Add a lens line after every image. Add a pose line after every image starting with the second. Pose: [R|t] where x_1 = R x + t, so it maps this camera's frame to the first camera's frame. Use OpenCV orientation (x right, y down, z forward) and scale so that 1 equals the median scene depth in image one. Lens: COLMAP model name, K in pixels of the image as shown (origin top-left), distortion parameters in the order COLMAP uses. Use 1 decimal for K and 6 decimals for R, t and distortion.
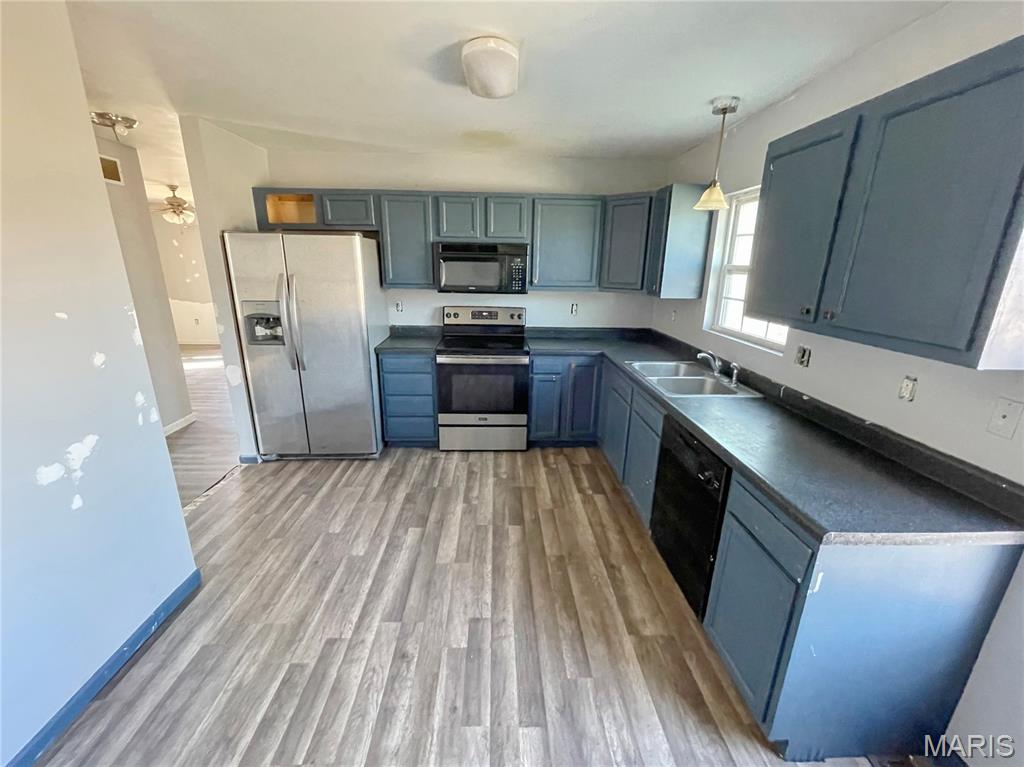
lens RADIAL K [[416.5, 0, 502.4], [0, 416.5, 383.4], [0, 0, 1]] dist [0.000710, 0.000658]
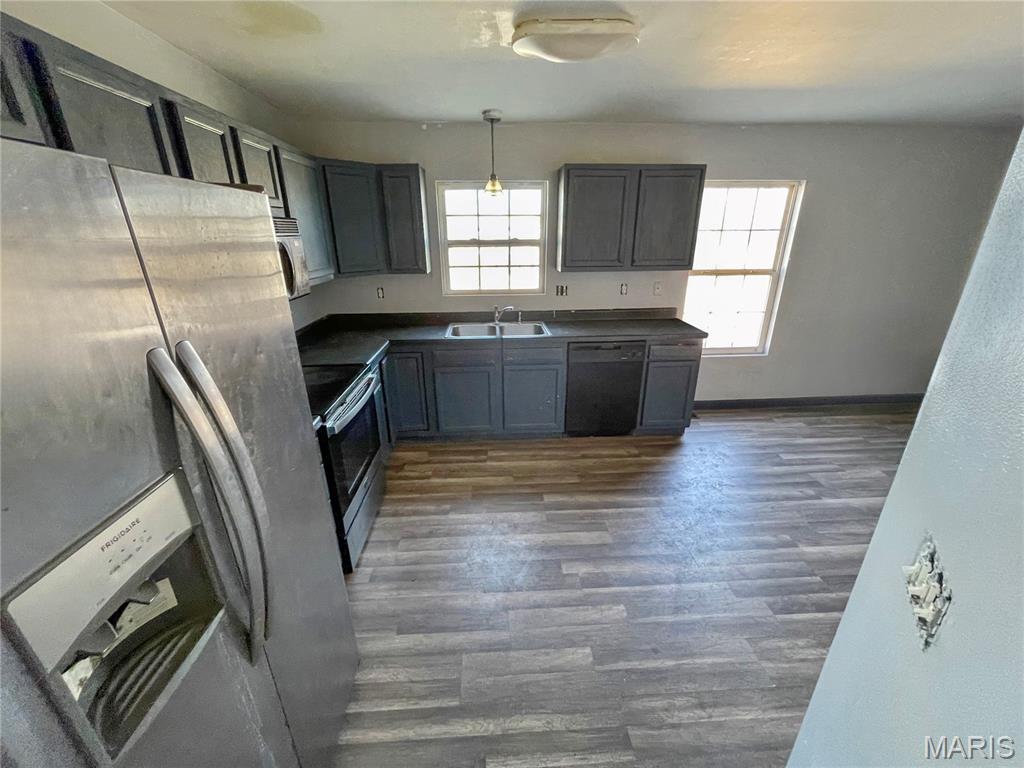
lens RADIAL K [[416.5, 0, 504.7], [0, 416.5, 385.5], [0, 0, 1]] dist [0.000710, 0.000658]
pose [[-0.012167, -0.360829, 0.932552, -0.873992], [0.292697, 0.890486, 0.348372, -0.317737], [-0.956128, 0.277194, 0.094780, 0.935472]]
